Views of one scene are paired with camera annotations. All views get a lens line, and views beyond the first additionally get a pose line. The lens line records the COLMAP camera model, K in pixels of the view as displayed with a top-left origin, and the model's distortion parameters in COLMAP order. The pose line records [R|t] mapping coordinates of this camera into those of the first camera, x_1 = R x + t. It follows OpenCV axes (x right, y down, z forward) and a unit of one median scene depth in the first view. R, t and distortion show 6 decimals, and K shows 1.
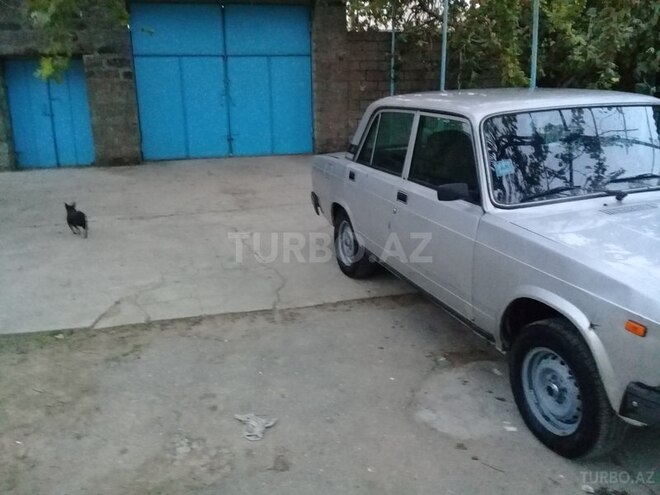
lens RADIAL K [[600.5, 0, 328.2], [0, 600.5, 245.7], [0, 0, 1]] dist [0.086613, -0.168312]
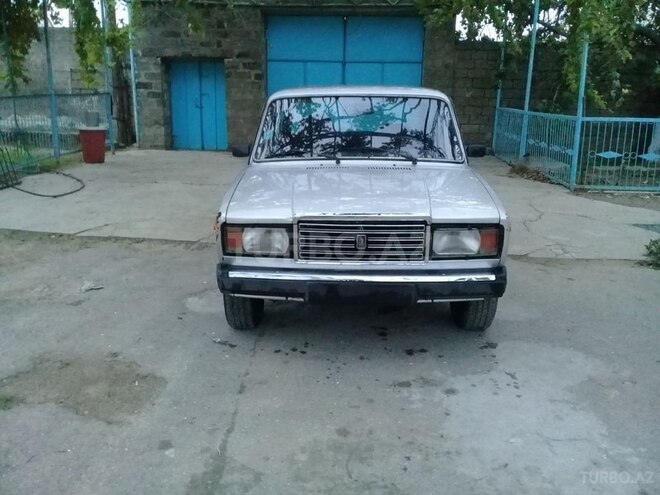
lens RADIAL K [[600.5, 0, 328.2], [0, 600.5, 245.7], [0, 0, 1]] dist [0.086613, -0.168312]
pose [[0.935840, 0.119656, -0.331489, 0.236320], [-0.124805, 0.992164, 0.005795, 0.025953], [0.329585, 0.035948, 0.943441, -0.067551]]
